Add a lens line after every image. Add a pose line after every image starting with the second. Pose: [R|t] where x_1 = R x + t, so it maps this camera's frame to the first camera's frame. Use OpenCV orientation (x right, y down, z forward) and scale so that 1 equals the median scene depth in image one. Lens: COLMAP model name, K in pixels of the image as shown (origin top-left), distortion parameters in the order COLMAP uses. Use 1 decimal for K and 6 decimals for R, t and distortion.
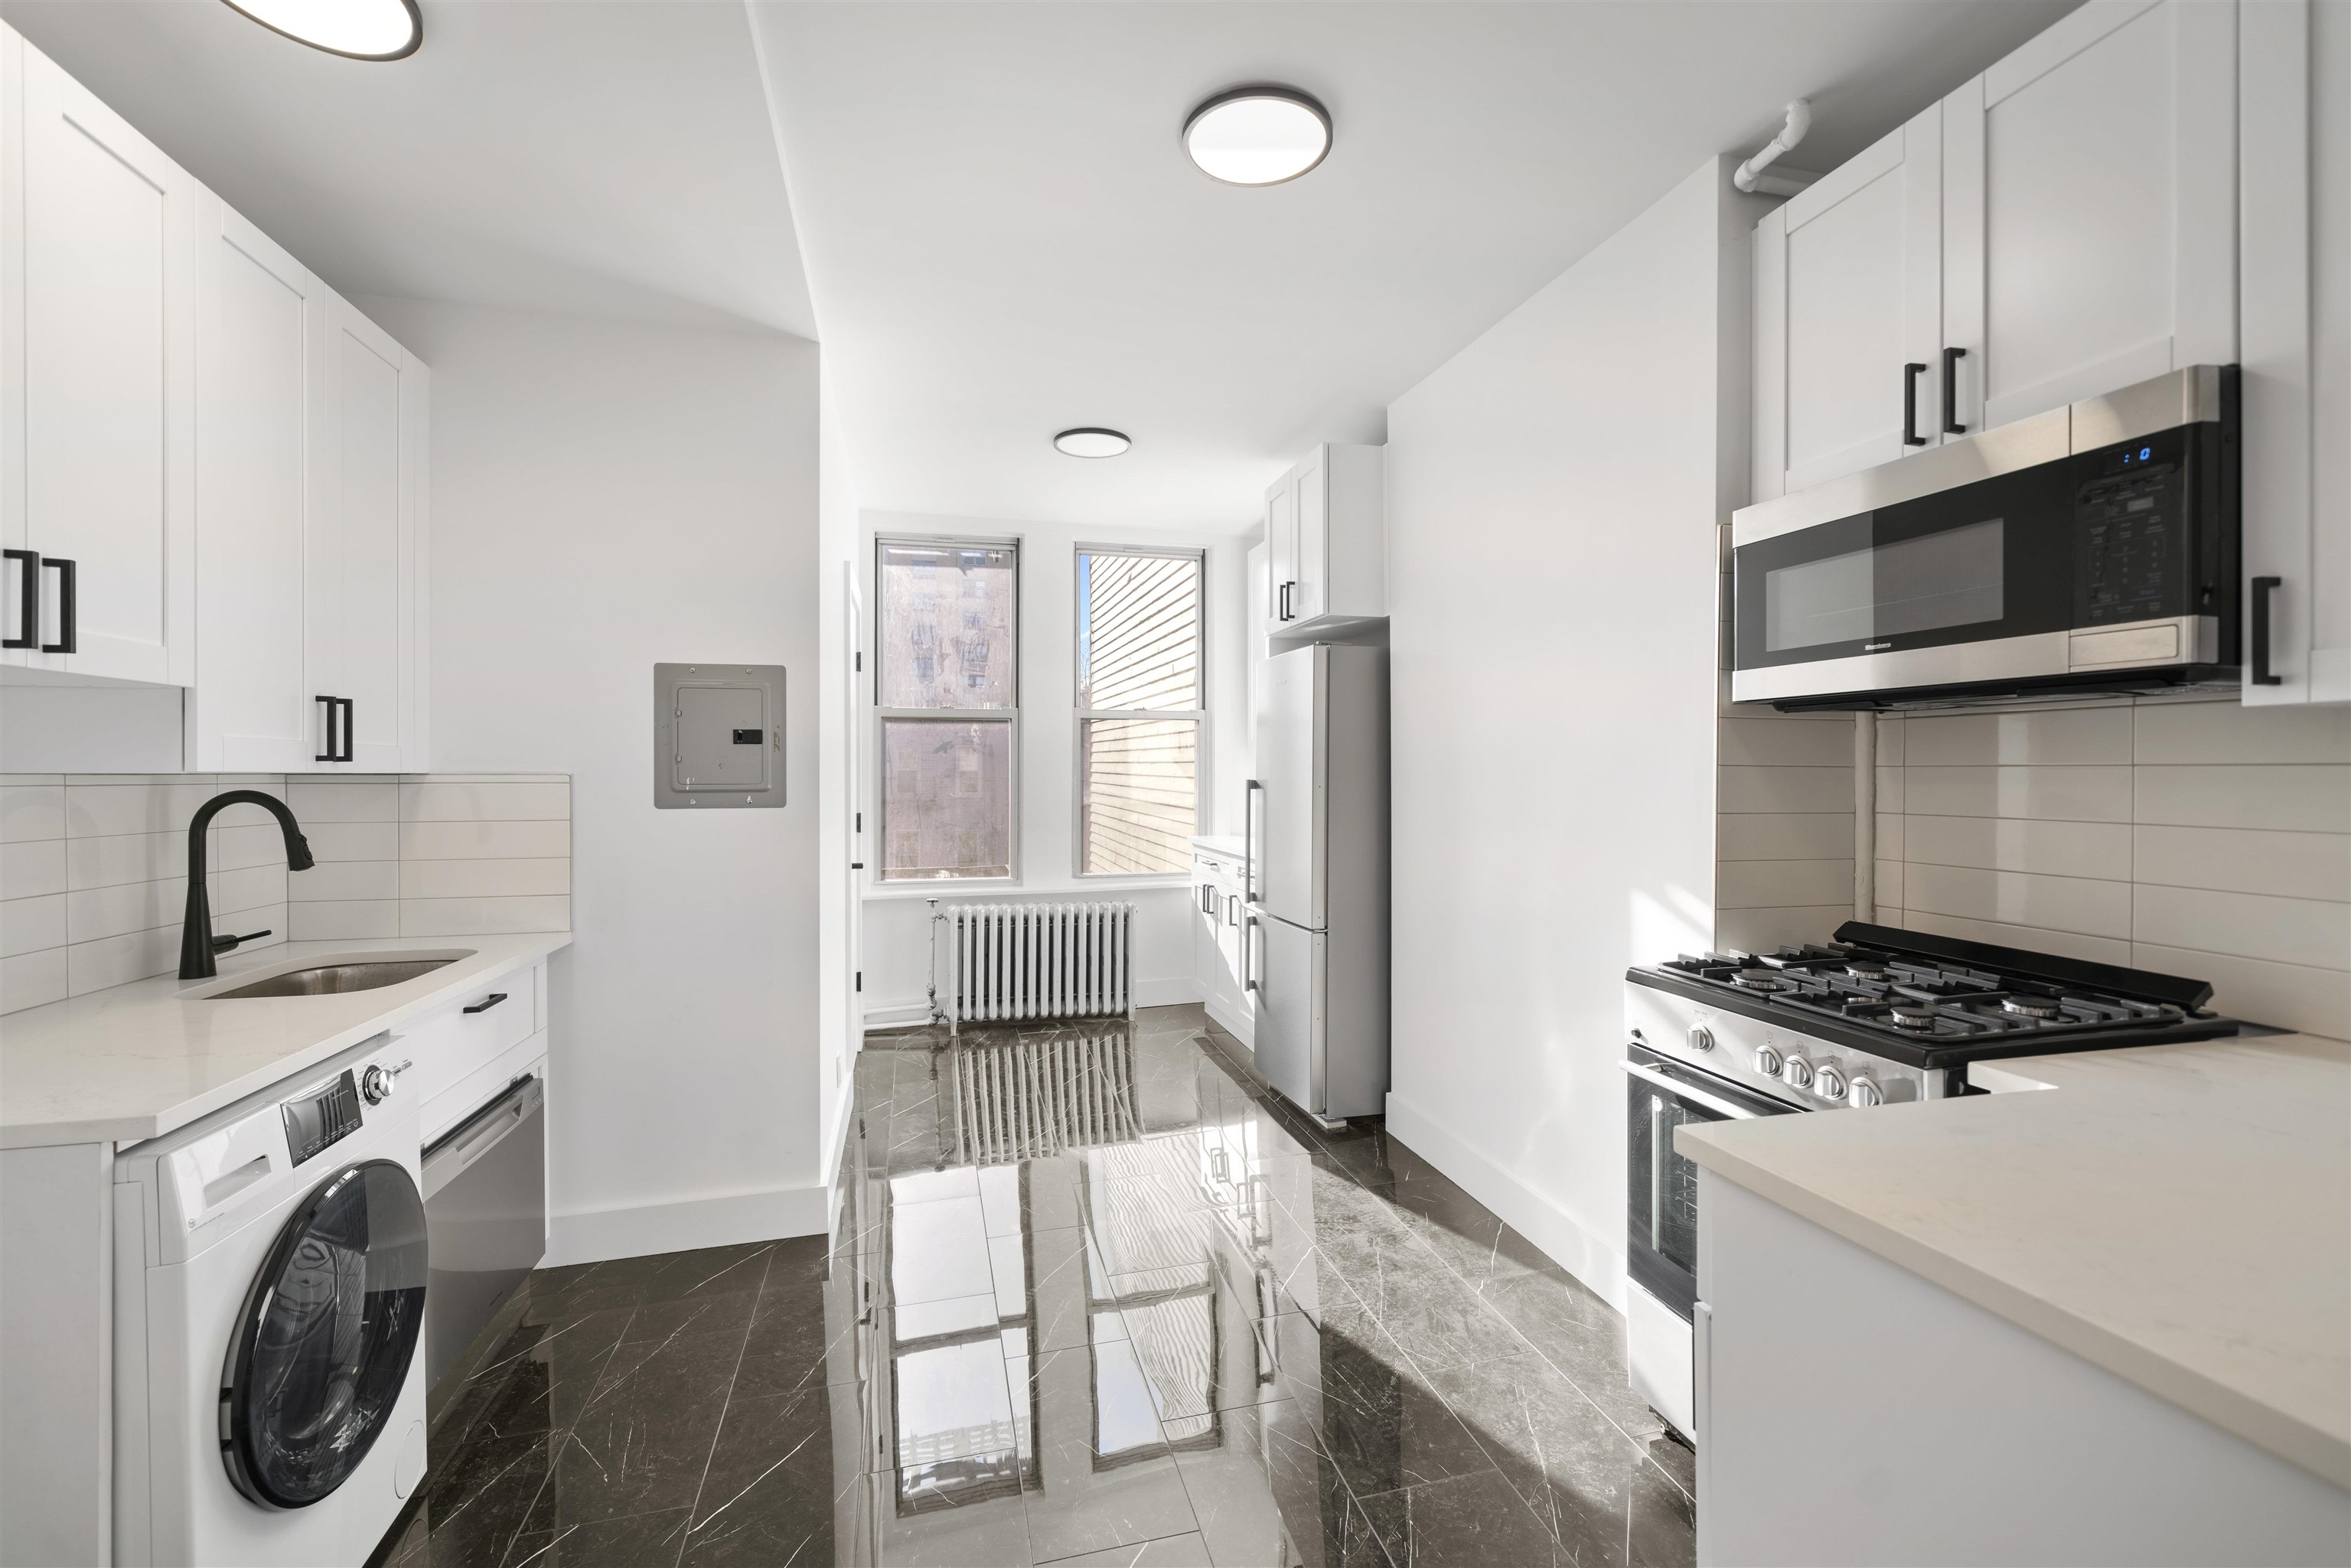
lens RADIAL K [[972.0, 0, 1167.5], [0, 972.0, 786.7], [0, 0, 1]] dist [0.000454, -0.000337]
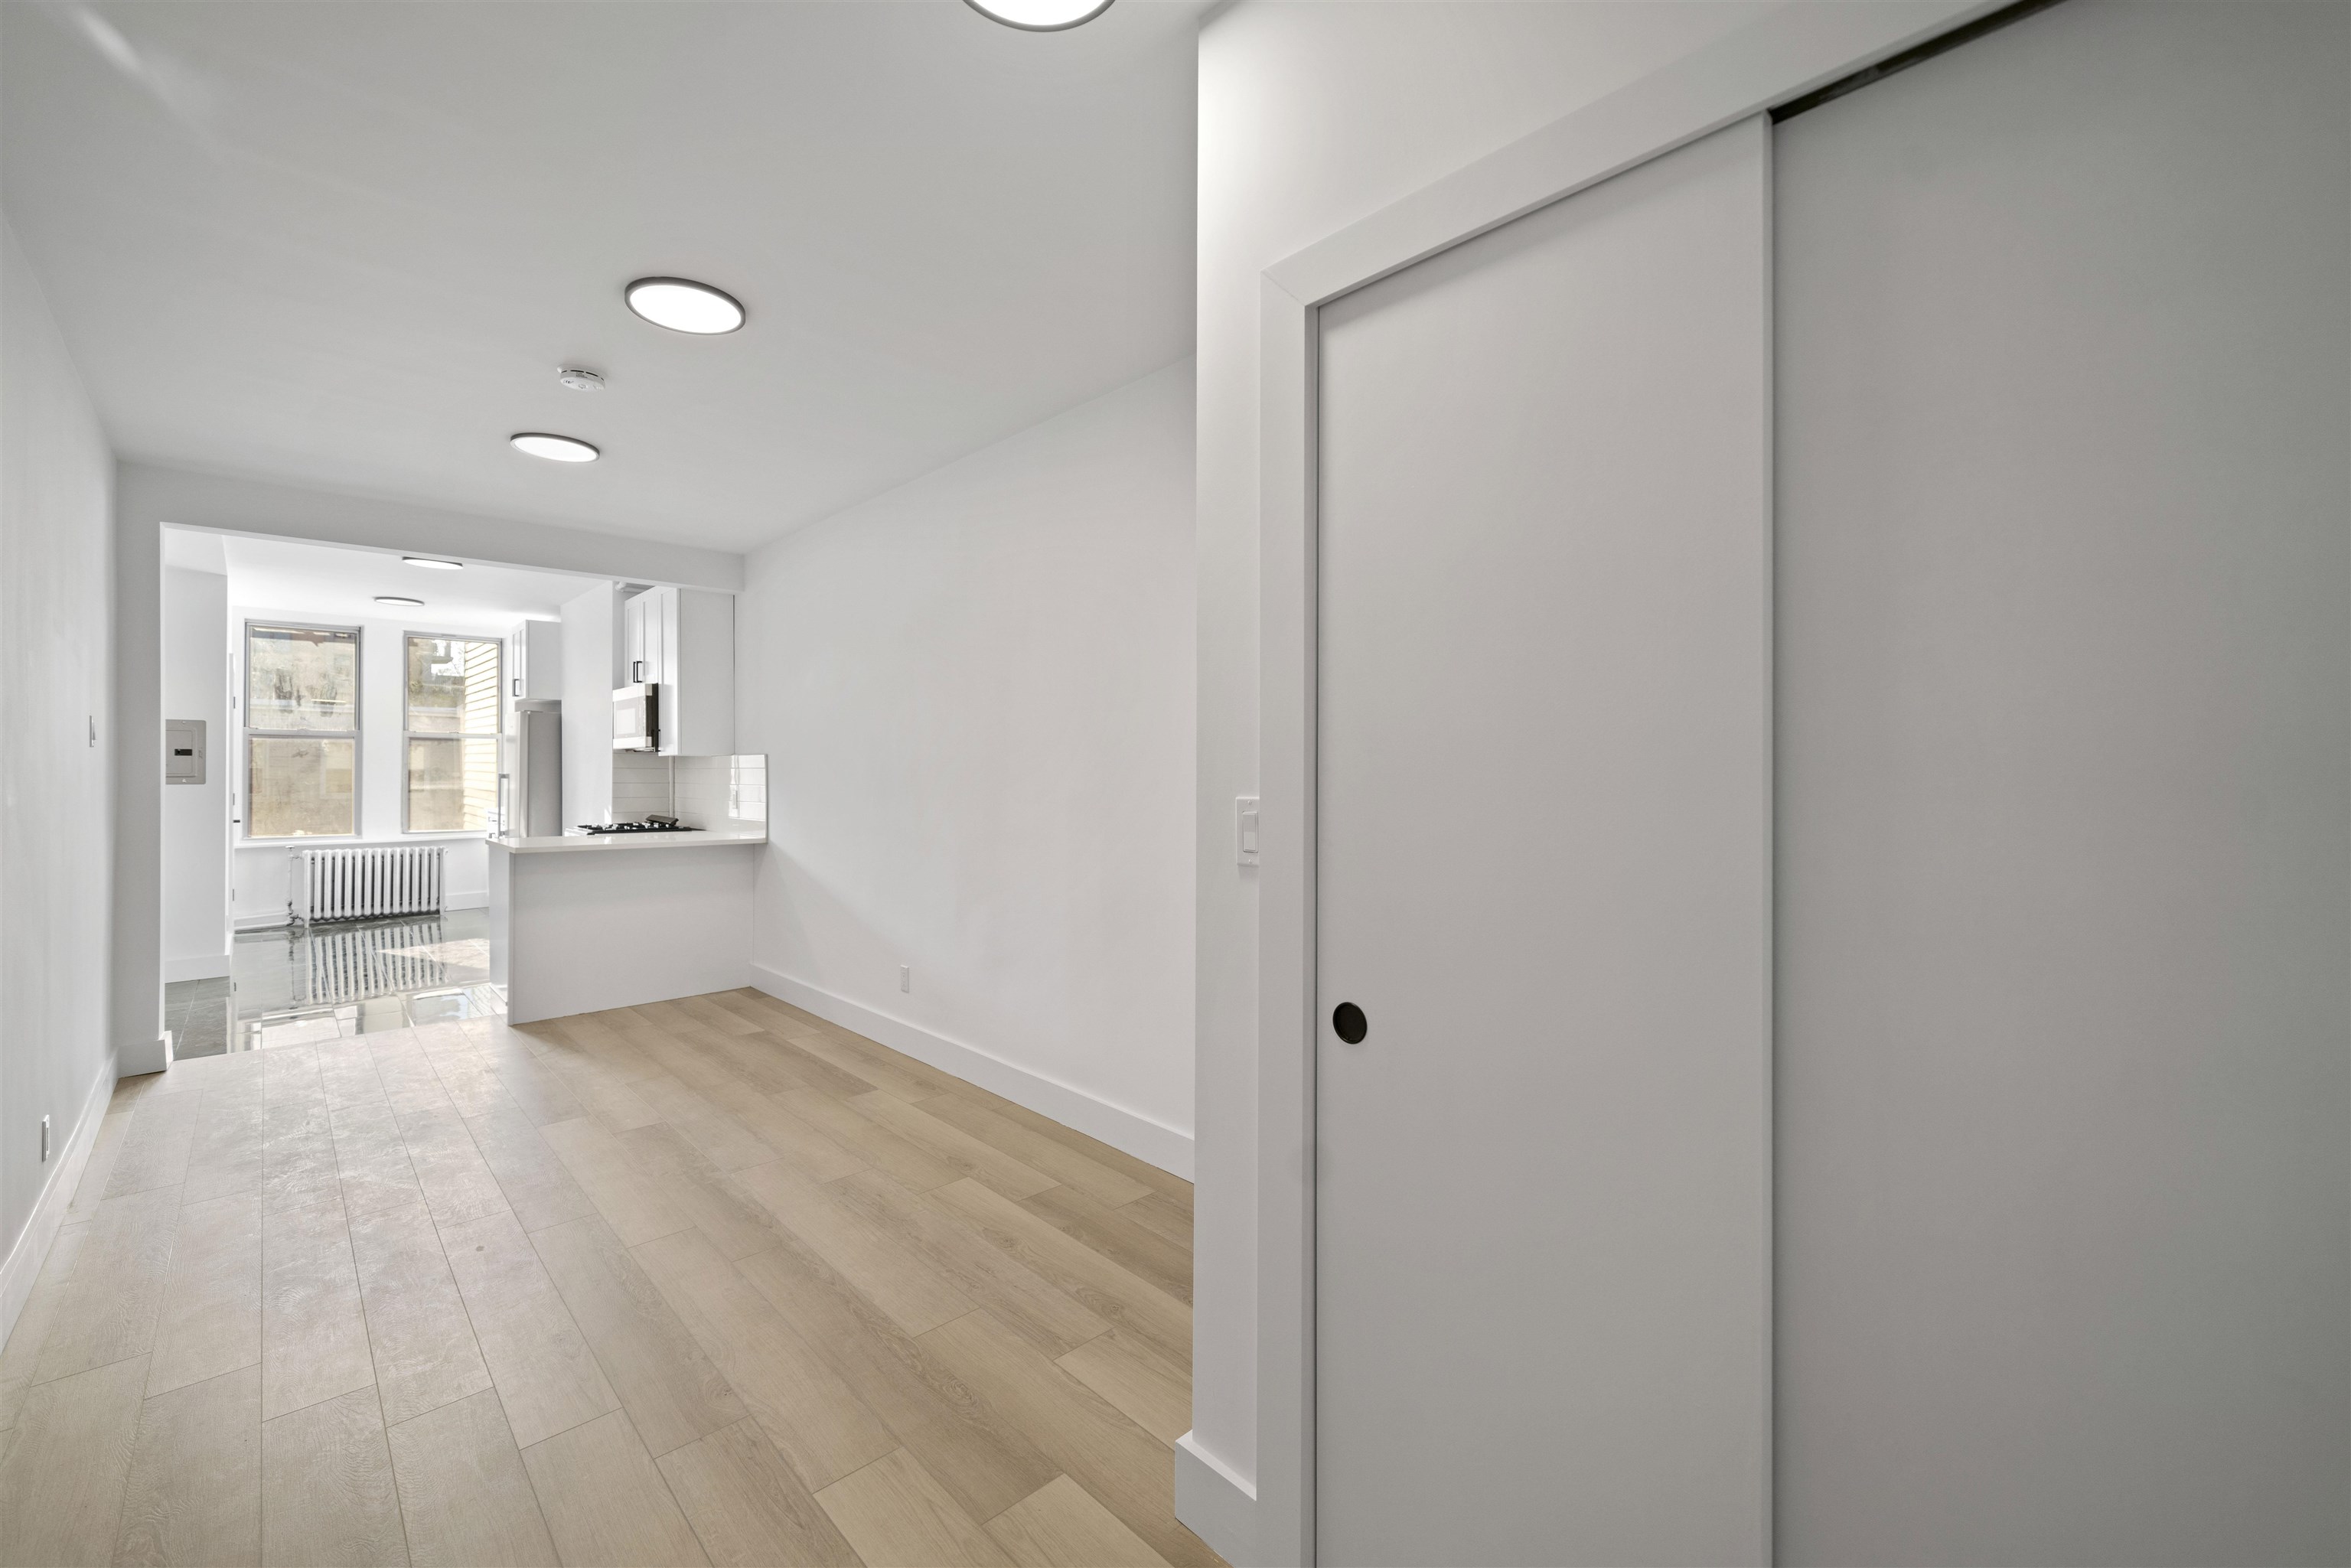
lens RADIAL K [[972.0, 0, 1162.7], [0, 972.0, 776.4], [0, 0, 1]] dist [0.000454, -0.000337]
pose [[0.879093, 0.001790, 0.476648, 0.338632], [0.002931, 0.999954, -0.009161, 0.021520], [-0.476642, 0.009450, 0.879047, -1.436412]]
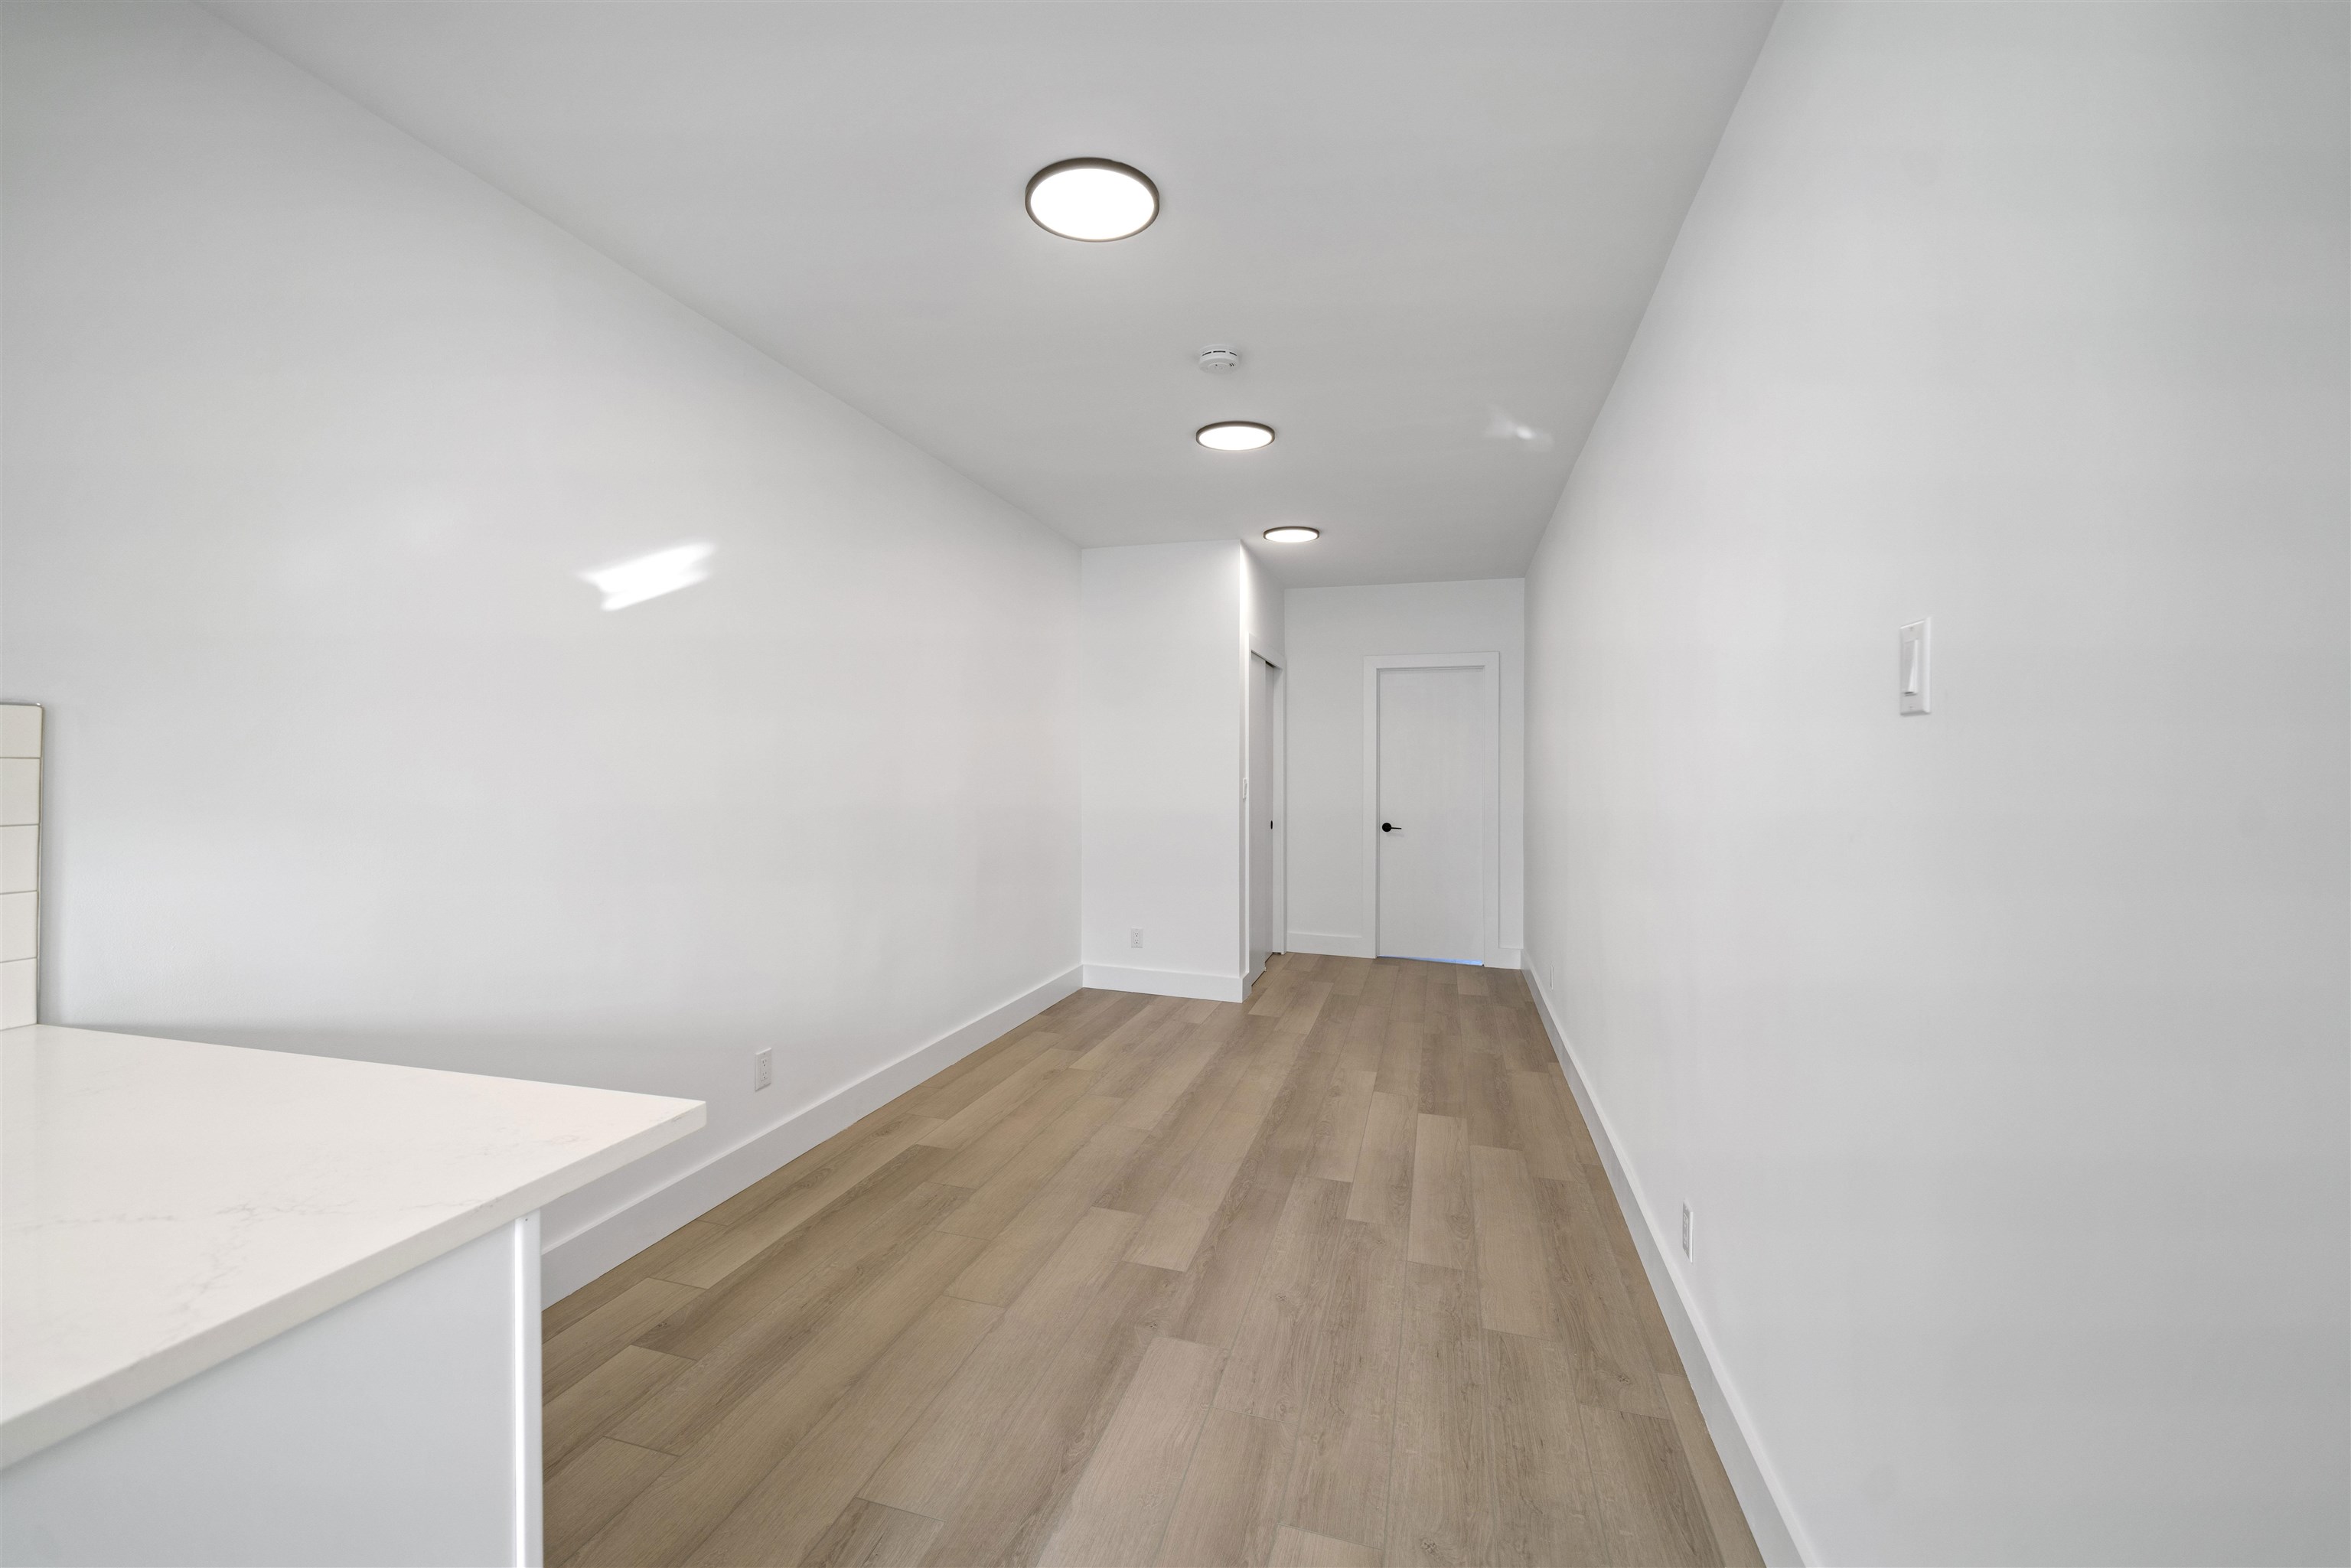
lens RADIAL K [[972.0, 0, 1160.7], [0, 972.0, 769.7], [0, 0, 1]] dist [0.000454, -0.000337]
pose [[-0.861929, -0.002743, 0.507021, -0.063137], [0.003627, 0.999926, 0.011575, -0.002786], [-0.507016, 0.011815, -0.861856, 0.241031]]
